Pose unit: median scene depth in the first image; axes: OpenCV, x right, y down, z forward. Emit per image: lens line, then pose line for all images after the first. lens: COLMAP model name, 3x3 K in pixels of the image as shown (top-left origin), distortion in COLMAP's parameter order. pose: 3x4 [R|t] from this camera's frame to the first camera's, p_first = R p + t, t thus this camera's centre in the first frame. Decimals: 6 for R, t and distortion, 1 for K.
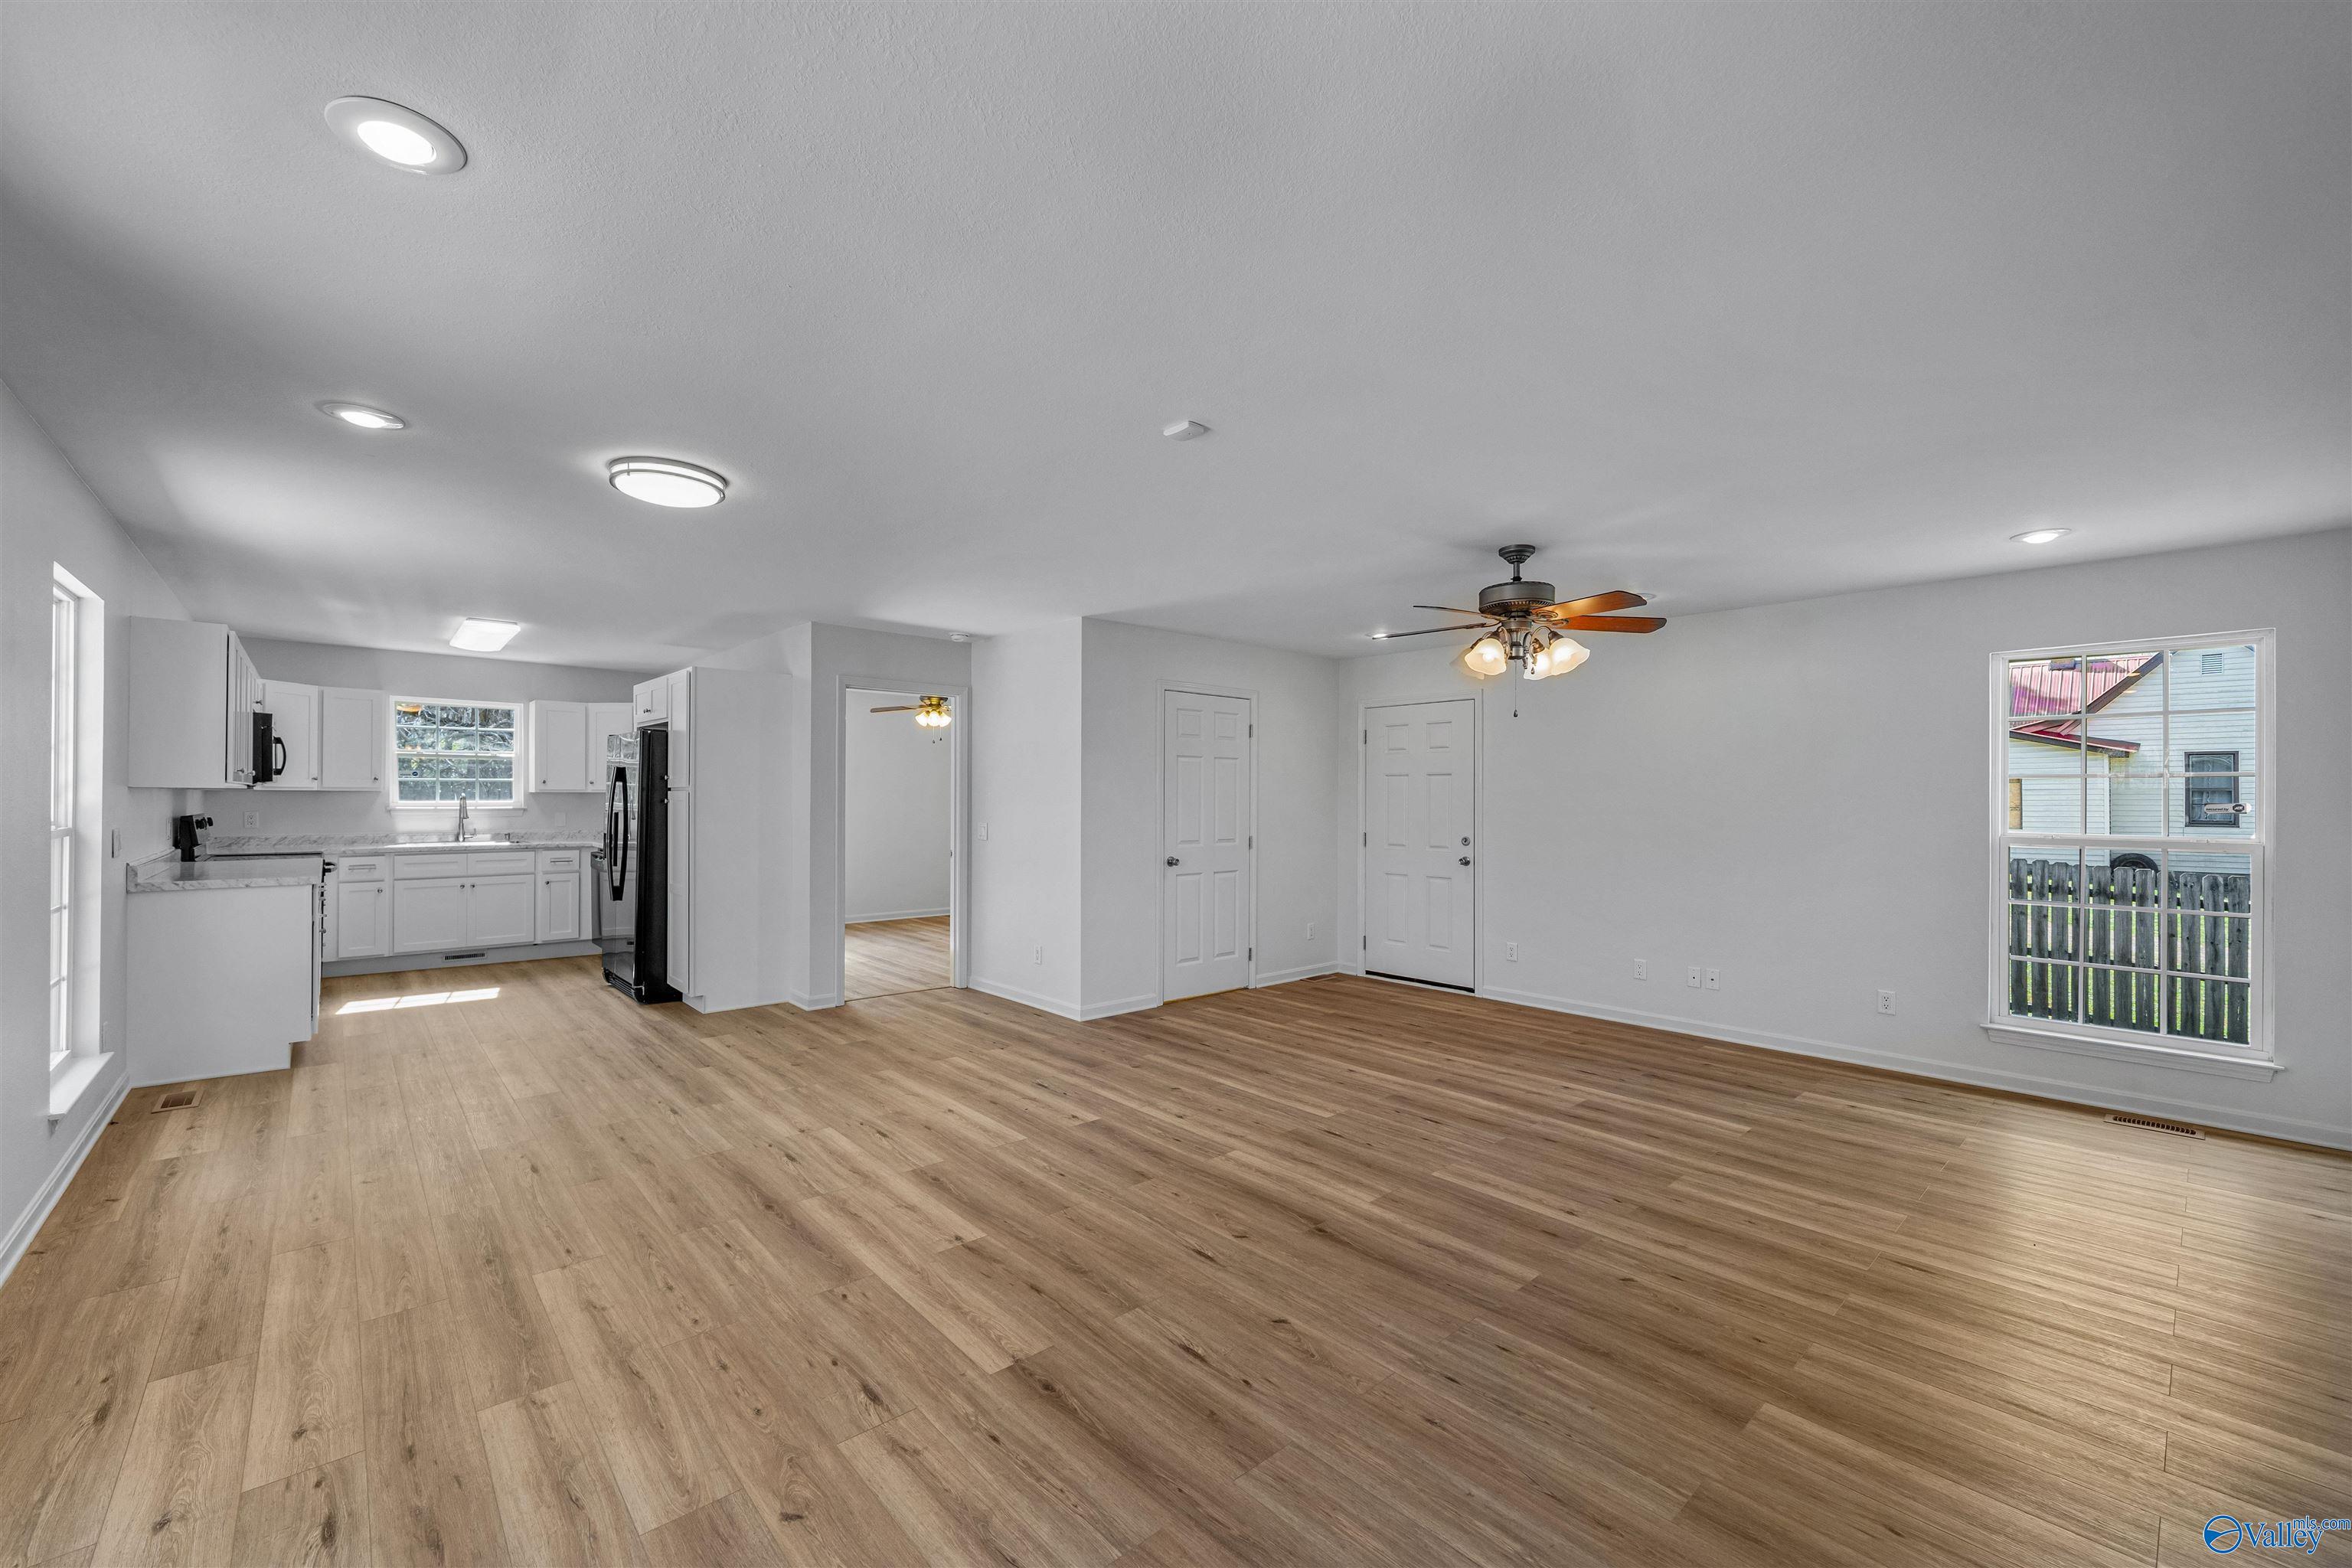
lens RADIAL K [[932.6, 0, 1156.0], [0, 932.6, 798.8], [0, 0, 1]] dist [-0.002205, 0.000576]
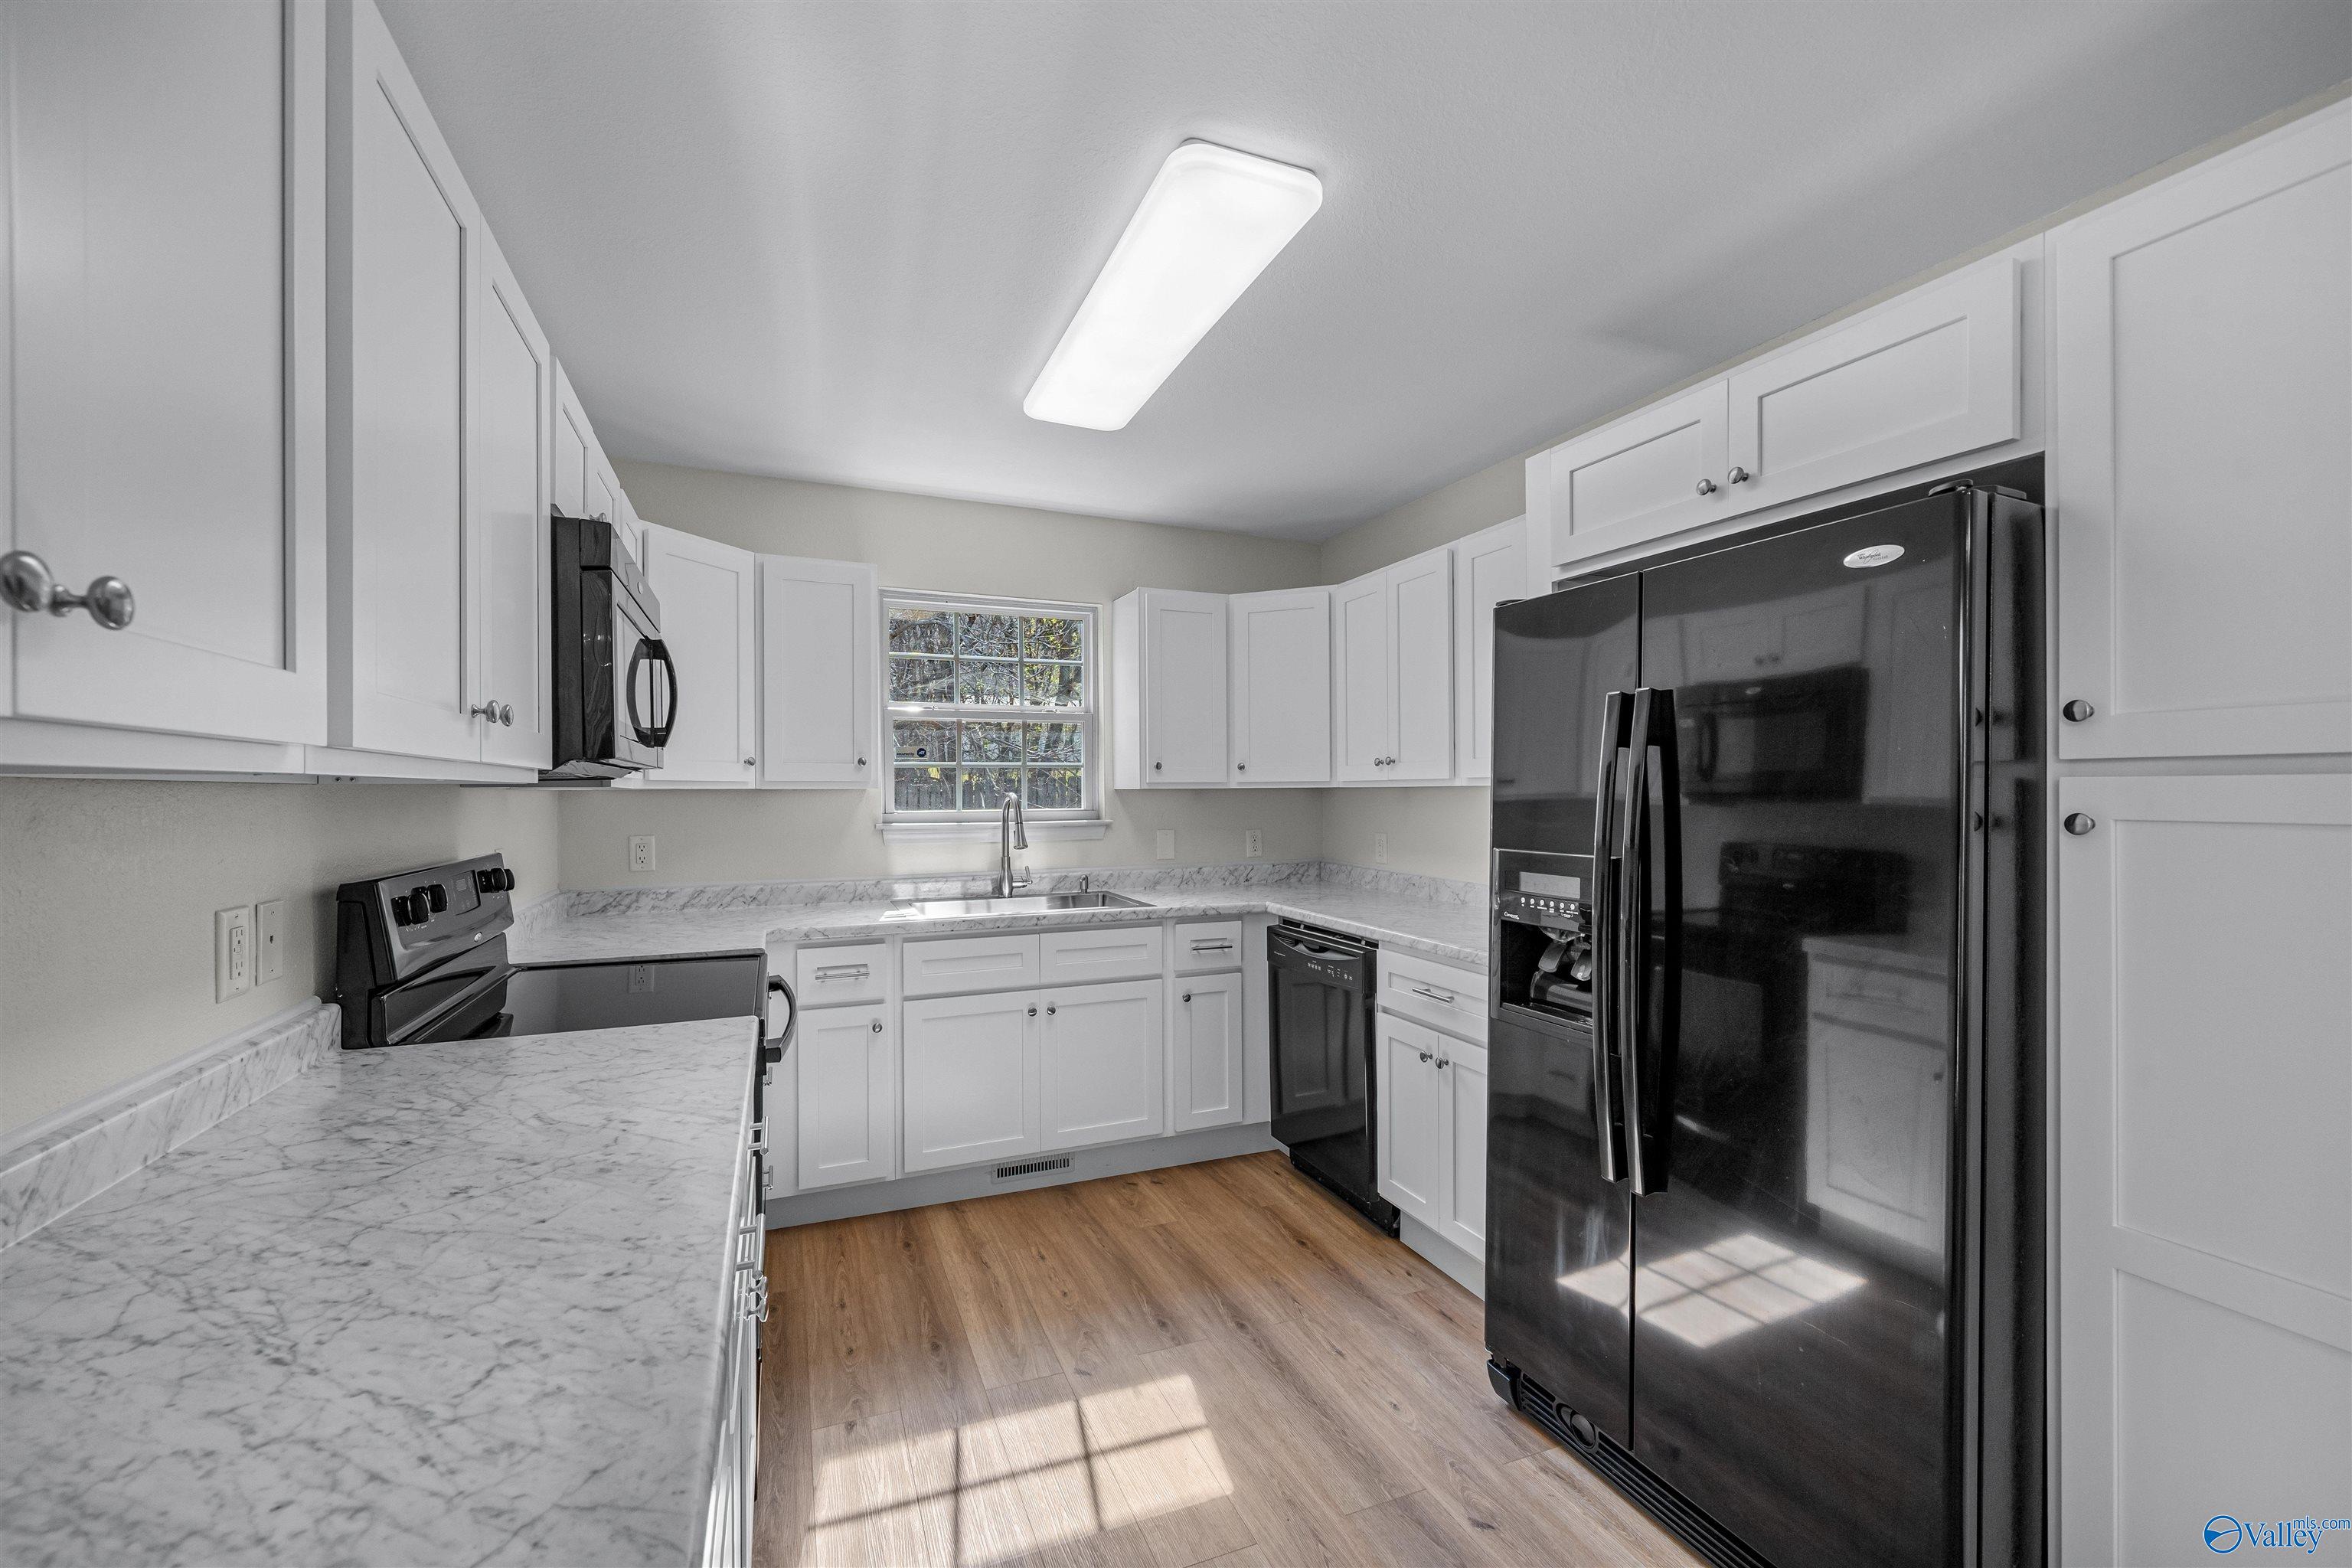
lens RADIAL K [[932.6, 0, 1162.0], [0, 932.6, 797.6], [0, 0, 1]] dist [-0.002205, 0.000576]
pose [[0.944360, -0.008374, -0.328808, -0.880604], [0.009562, 0.999952, 0.001998, -0.007376], [0.328776, -0.005031, 0.944395, 0.993089]]
